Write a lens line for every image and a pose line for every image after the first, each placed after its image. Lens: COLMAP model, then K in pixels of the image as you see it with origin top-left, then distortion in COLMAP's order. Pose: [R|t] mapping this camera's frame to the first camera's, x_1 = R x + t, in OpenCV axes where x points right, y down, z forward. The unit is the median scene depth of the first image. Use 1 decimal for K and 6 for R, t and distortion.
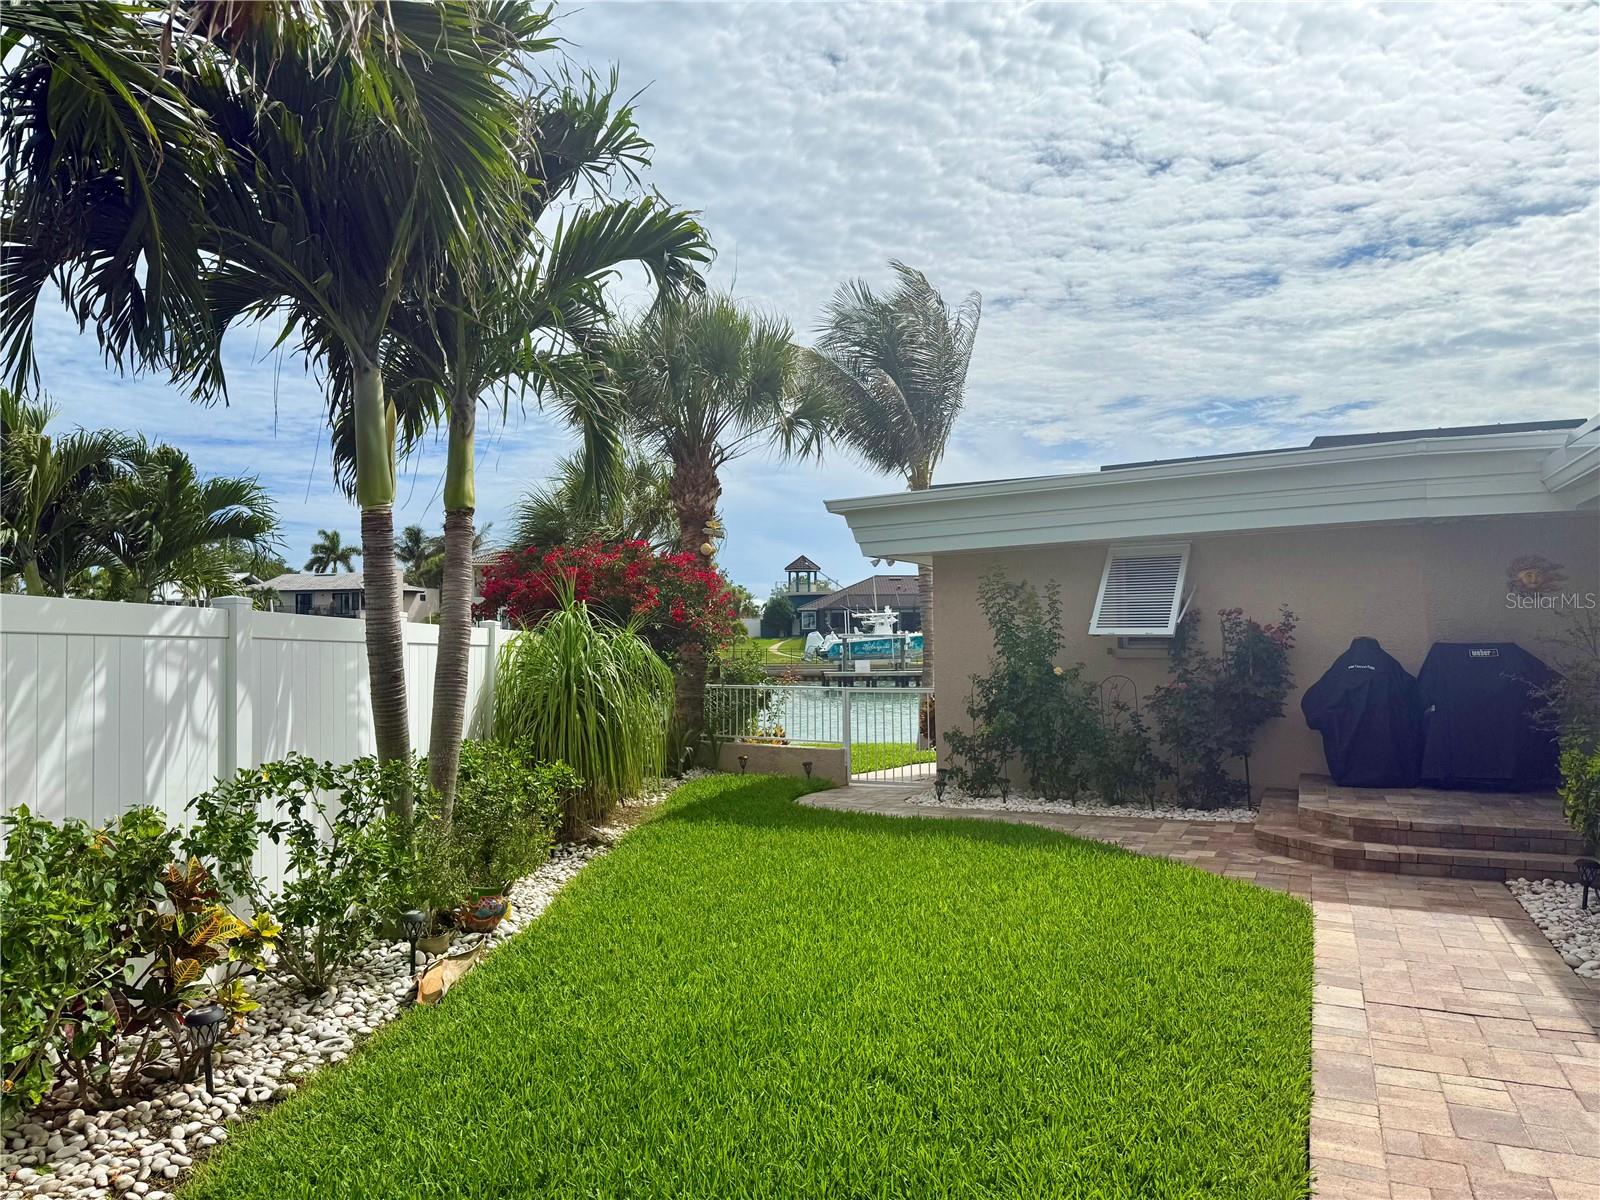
lens RADIAL K [[1201.2, 0, 809.2], [0, 1201.2, 602.4], [0, 0, 1]] dist [0.149383, -0.126101]
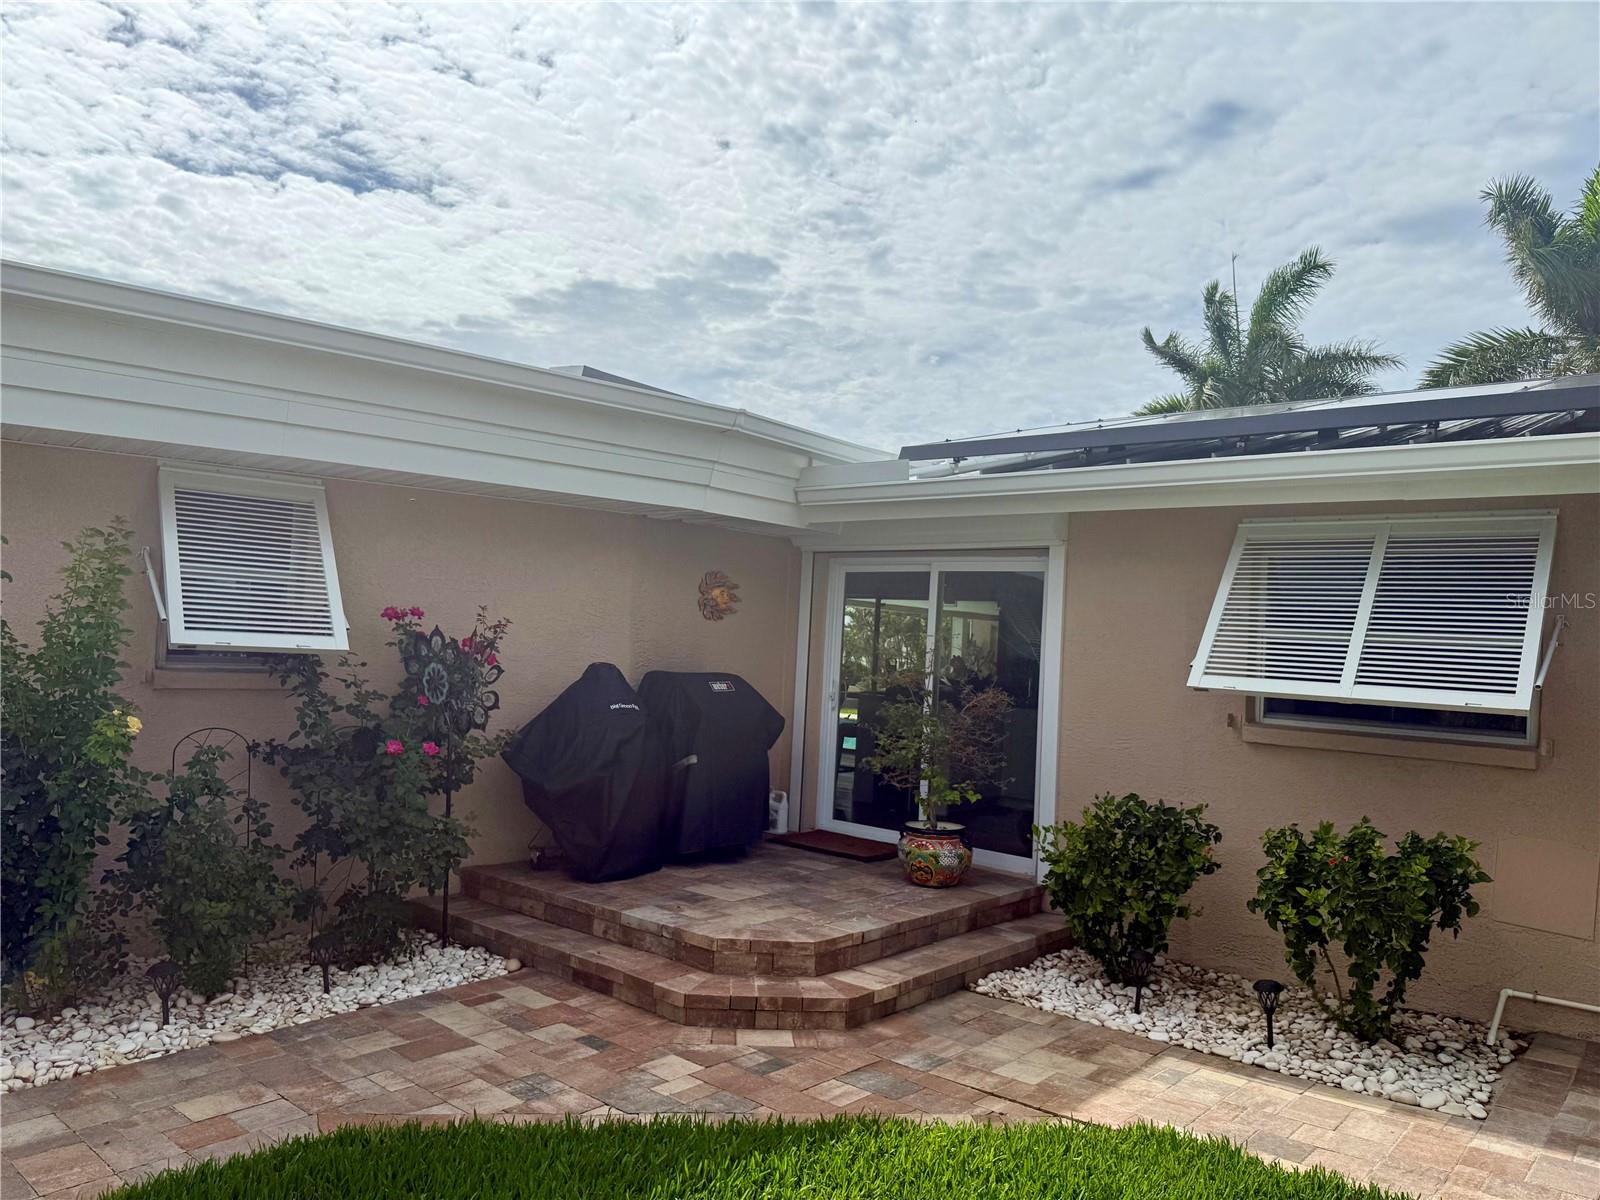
lens RADIAL K [[1201.2, 0, 809.2], [0, 1201.2, 602.4], [0, 0, 1]] dist [0.149383, -0.126101]
pose [[0.282827, 0.071663, 0.956490, -0.187796], [-0.080503, 0.995460, -0.050779, 0.020721], [-0.955787, -0.062639, 0.287312, 0.705182]]
